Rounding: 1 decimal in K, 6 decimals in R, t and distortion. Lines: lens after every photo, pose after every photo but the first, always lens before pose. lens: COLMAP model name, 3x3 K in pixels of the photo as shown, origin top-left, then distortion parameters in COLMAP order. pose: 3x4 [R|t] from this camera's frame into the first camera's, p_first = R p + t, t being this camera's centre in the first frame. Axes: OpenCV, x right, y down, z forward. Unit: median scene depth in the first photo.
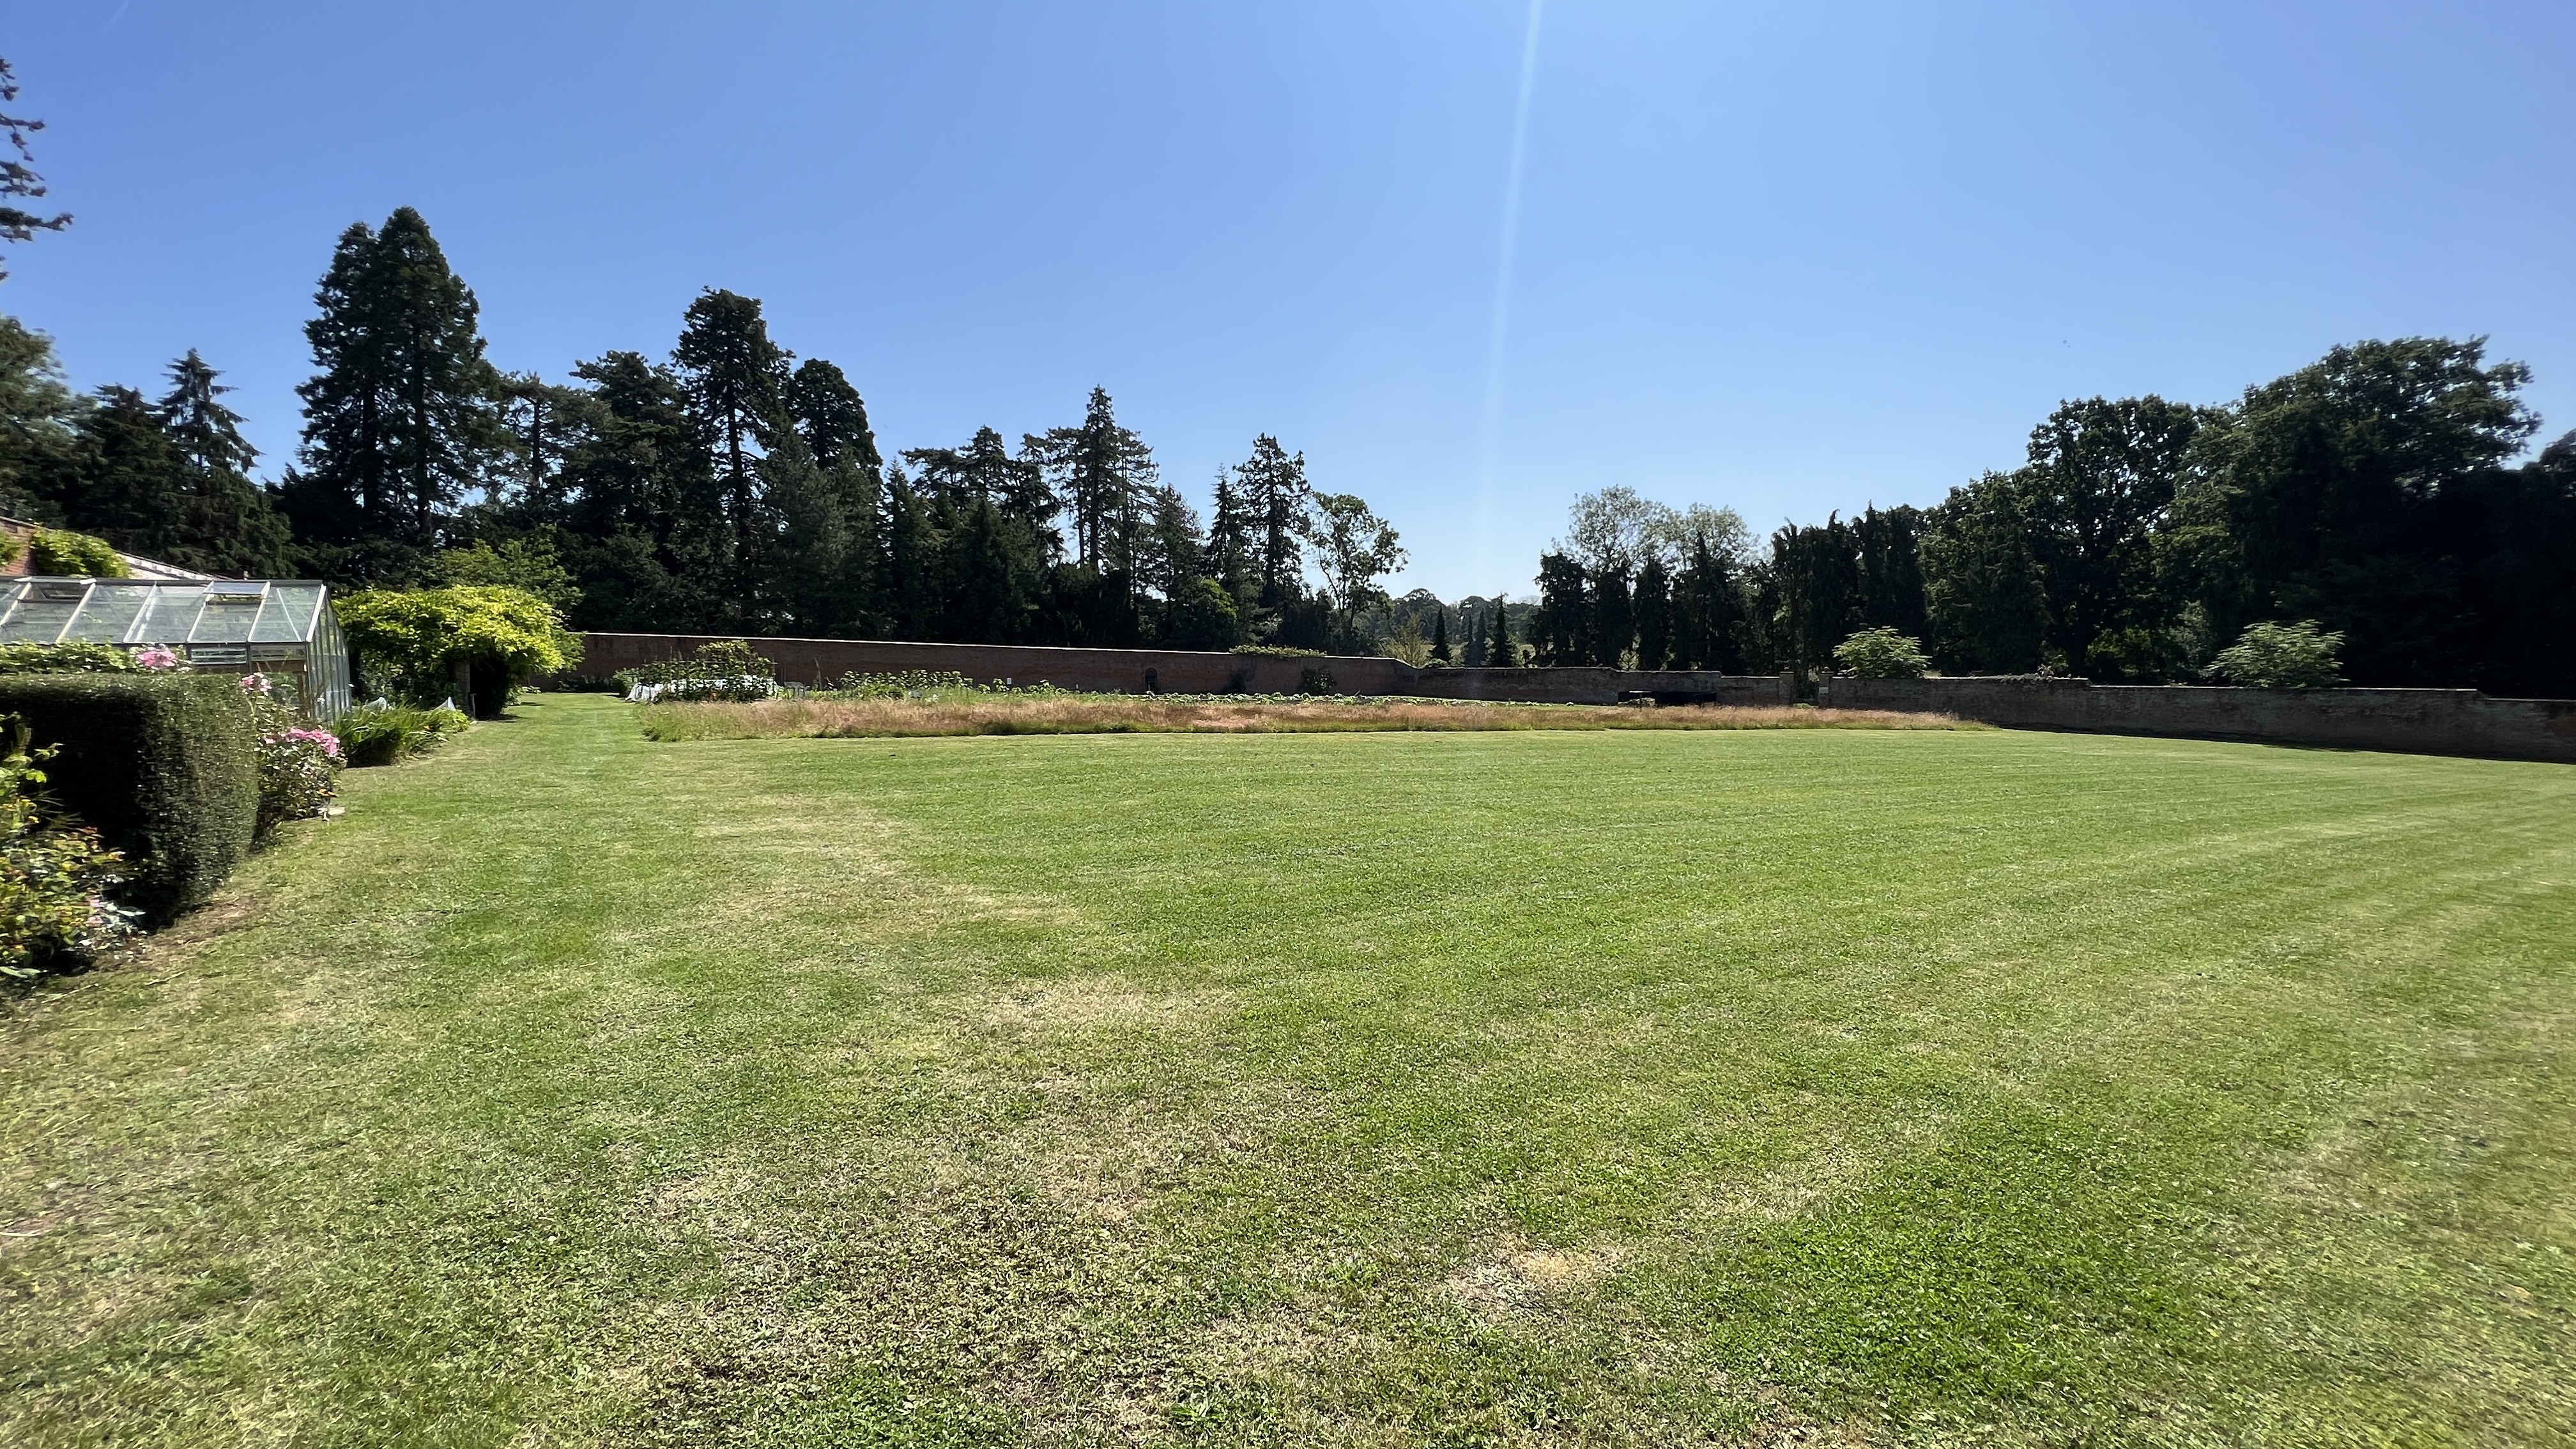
lens RADIAL K [[1034.5, 0, 1297.4], [0, 1034.5, 710.1], [0, 0, 1]] dist [-0.005629, 0.001039]
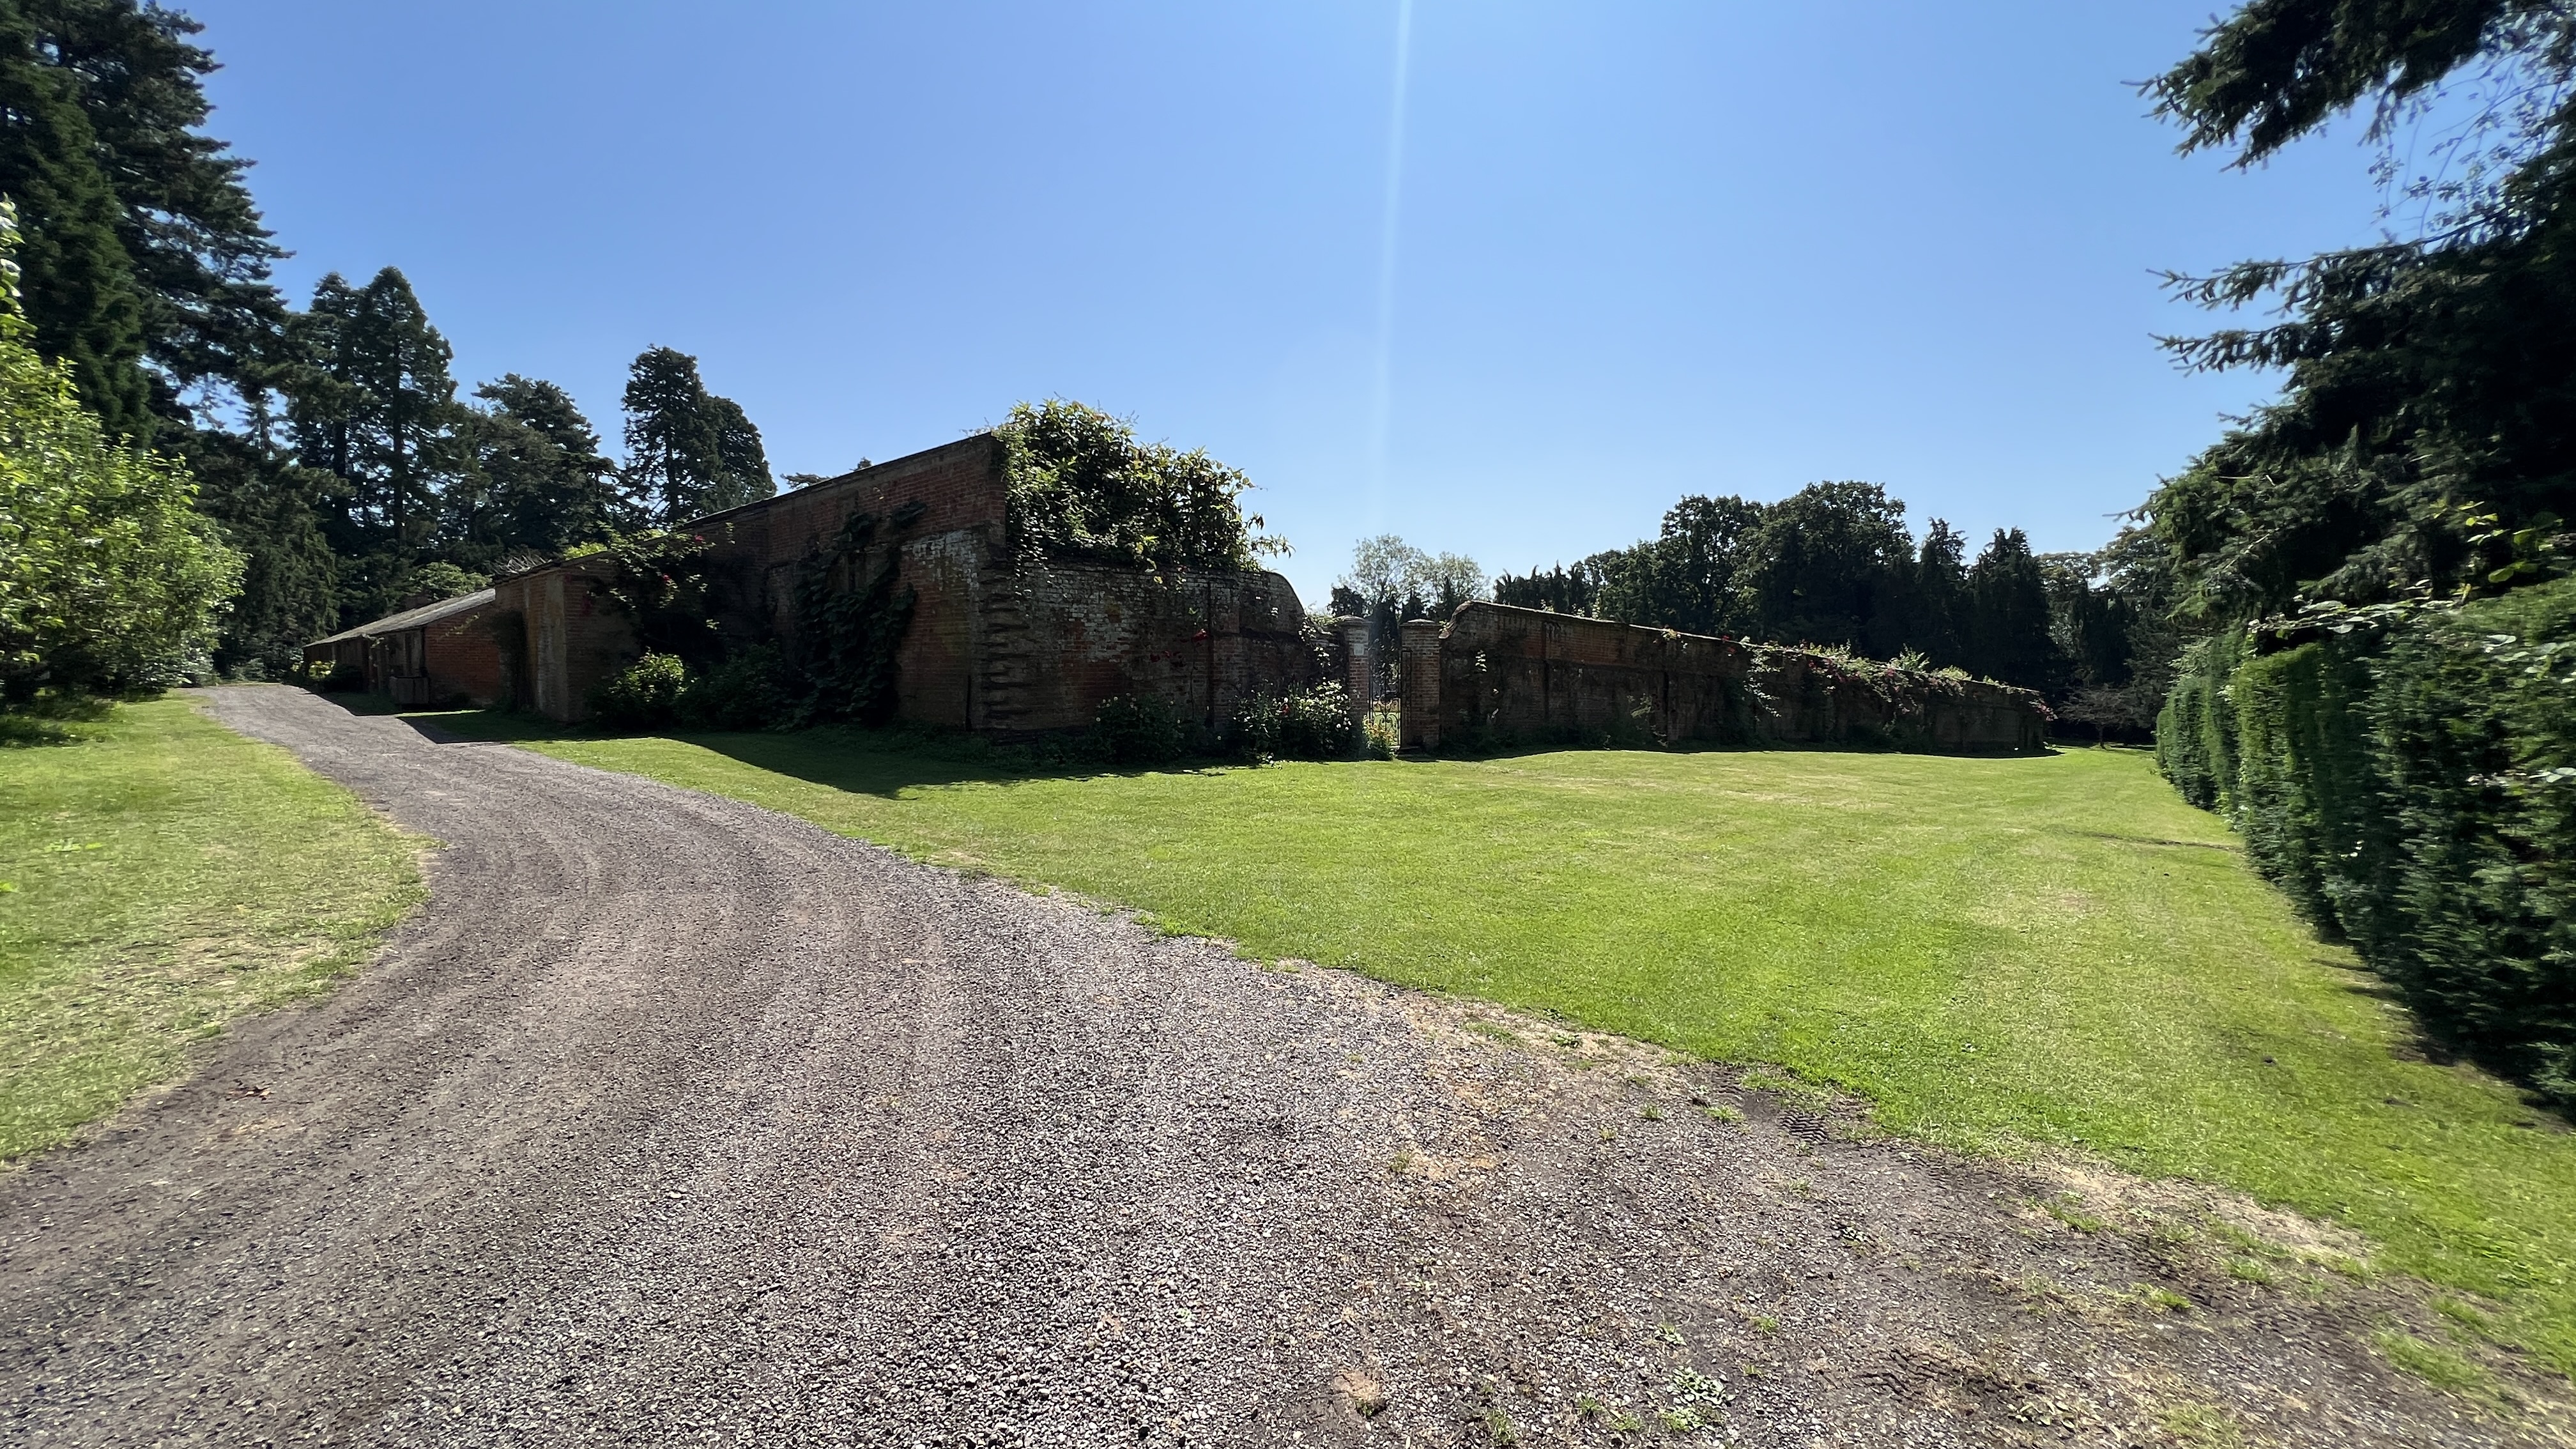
lens RADIAL K [[1034.5, 0, 1303.5], [0, 1034.5, 710.4], [0, 0, 1]] dist [-0.005629, 0.001039]
pose [[0.979104, 0.007604, 0.203217, -0.062146], [-0.006614, 0.999963, -0.005547, 0.011341], [-0.203252, 0.004087, 0.979118, -0.267708]]
